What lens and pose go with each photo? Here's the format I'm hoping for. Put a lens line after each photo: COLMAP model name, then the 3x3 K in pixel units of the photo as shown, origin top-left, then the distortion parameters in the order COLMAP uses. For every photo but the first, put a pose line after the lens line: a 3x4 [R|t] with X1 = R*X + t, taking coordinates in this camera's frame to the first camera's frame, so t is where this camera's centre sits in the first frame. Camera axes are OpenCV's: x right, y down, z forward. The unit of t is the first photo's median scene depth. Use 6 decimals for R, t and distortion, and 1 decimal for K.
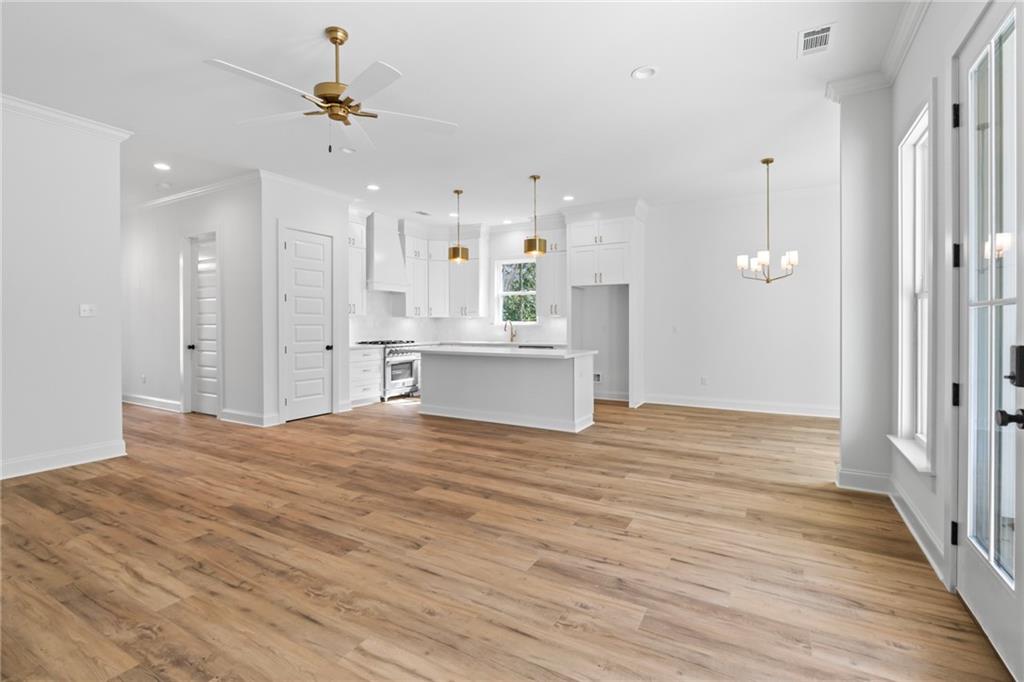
lens RADIAL K [[478.5, 0, 508.0], [0, 478.5, 327.4], [0, 0, 1]] dist [-0.000090, 0.000315]
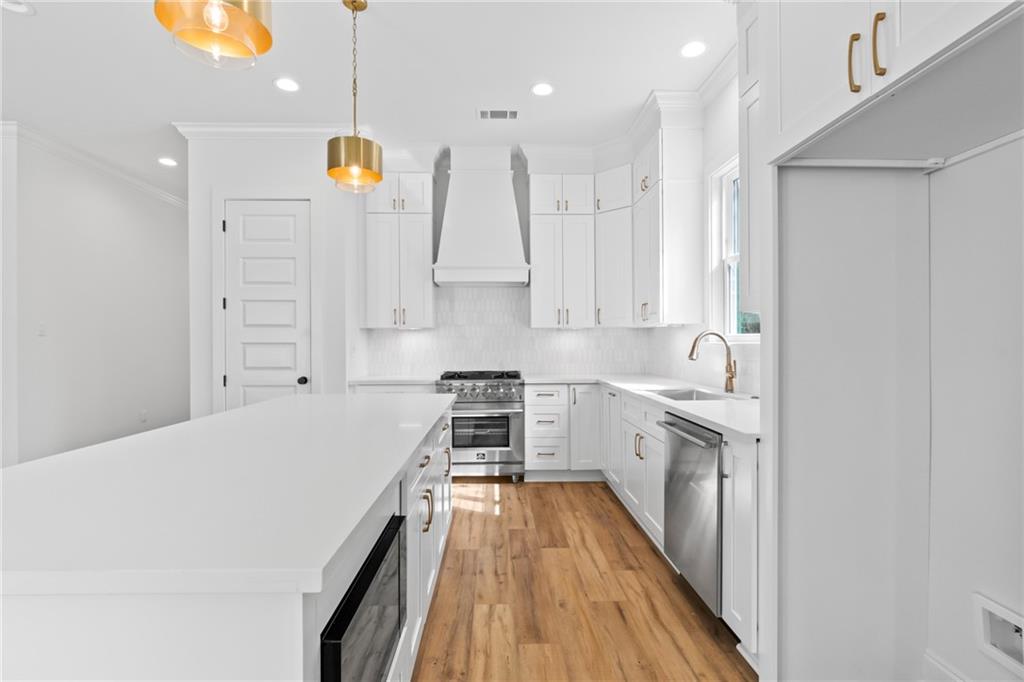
lens RADIAL K [[482.0, 0, 511.8], [0, 482.0, 346.1], [0, 0, 1]] dist [0.001359, 0.000210]
pose [[0.527762, 0.003705, -0.849384, 0.482605], [-0.002923, 0.999992, 0.002545, -0.007940], [0.849387, 0.001140, 0.527769, 1.481060]]
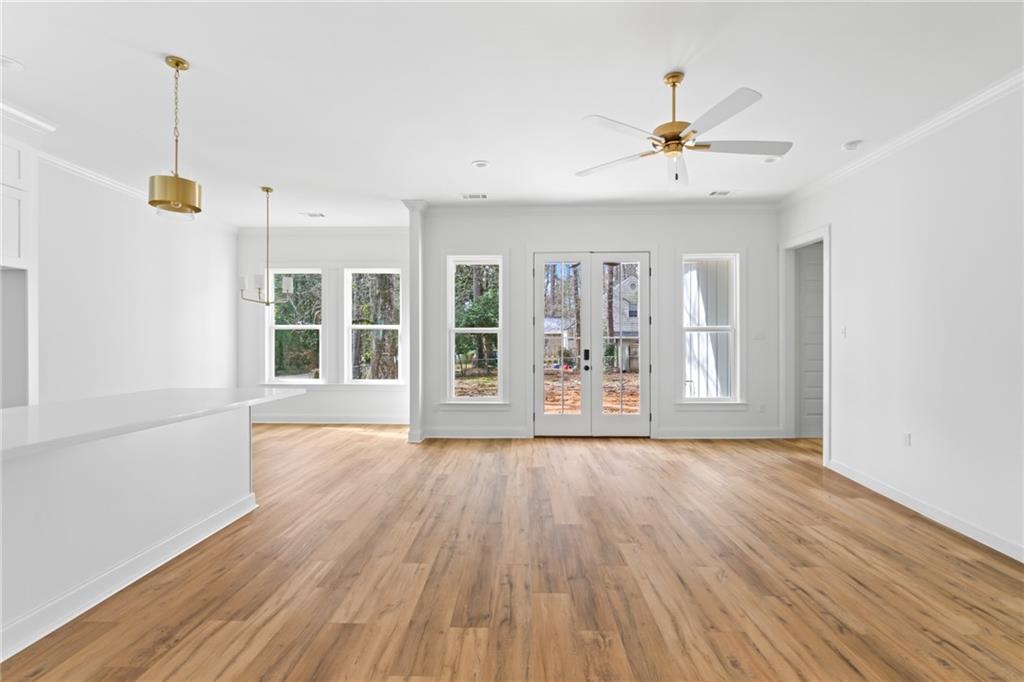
lens RADIAL K [[471.4, 0, 512.0], [0, 471.4, 341.0], [0, 0, 1]] dist [-0.001540, 0.000242]
pose [[-0.479998, 0.008085, 0.877232, -0.835358], [0.004797, 0.999967, -0.006592, -0.007726], [-0.877256, 0.001044, -0.480021, 1.374551]]
